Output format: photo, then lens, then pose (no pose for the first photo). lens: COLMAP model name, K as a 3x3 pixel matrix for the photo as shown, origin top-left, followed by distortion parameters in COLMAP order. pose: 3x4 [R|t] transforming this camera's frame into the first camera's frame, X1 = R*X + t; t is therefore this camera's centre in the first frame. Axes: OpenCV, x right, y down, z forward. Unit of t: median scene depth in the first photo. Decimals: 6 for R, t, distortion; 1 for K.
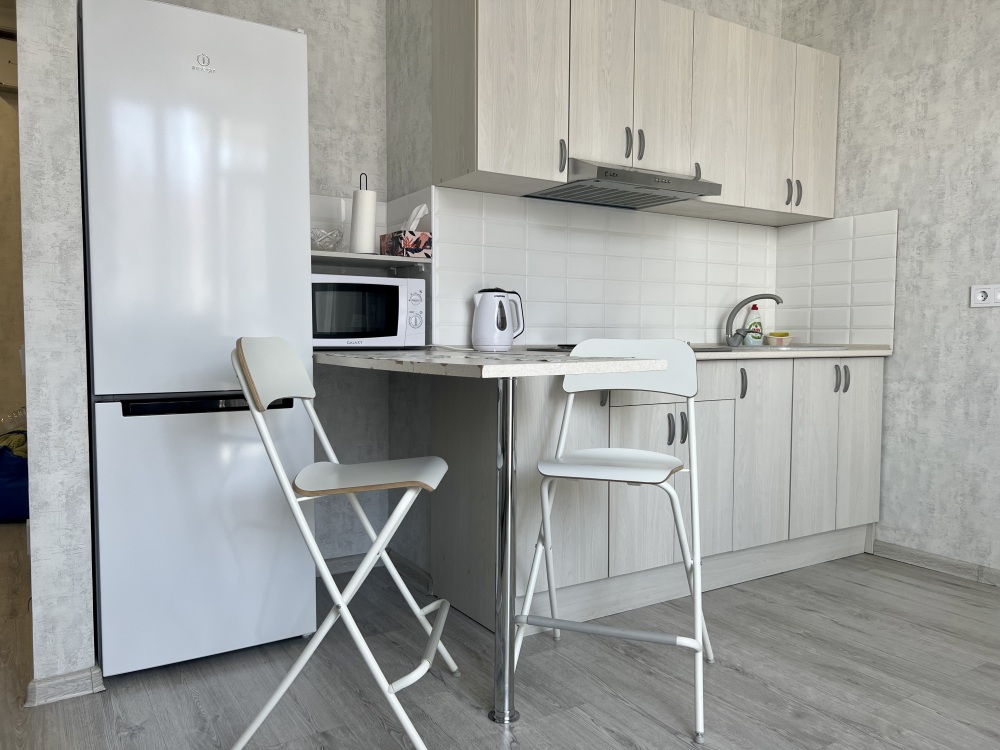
lens RADIAL K [[754.4, 0, 500.0], [0, 754.4, 375.0], [0, 0, 1]] dist [-0.007930, -0.004854]
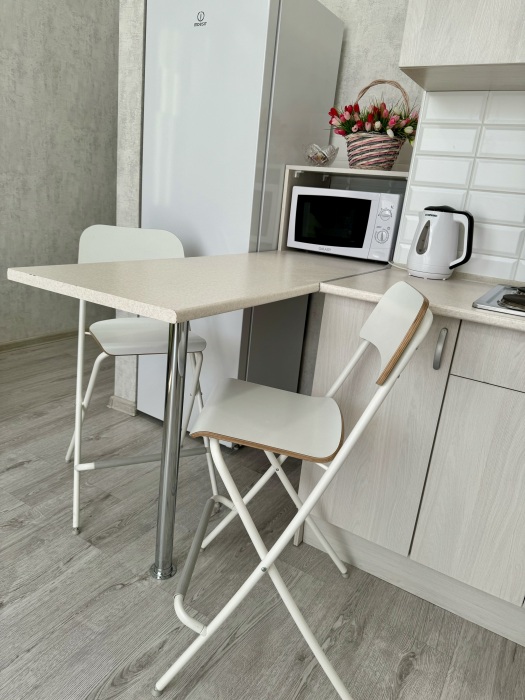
lens RADIAL K [[482.6, 0, 262.5], [0, 482.6, 350.0], [0, 0, 1]] dist [0.002701, -0.000663]
pose [[0.426488, 0.292088, -0.856033, 0.572730], [-0.152913, 0.956084, 0.250043, -0.082807], [0.891474, 0.024259, 0.452422, 0.736087]]
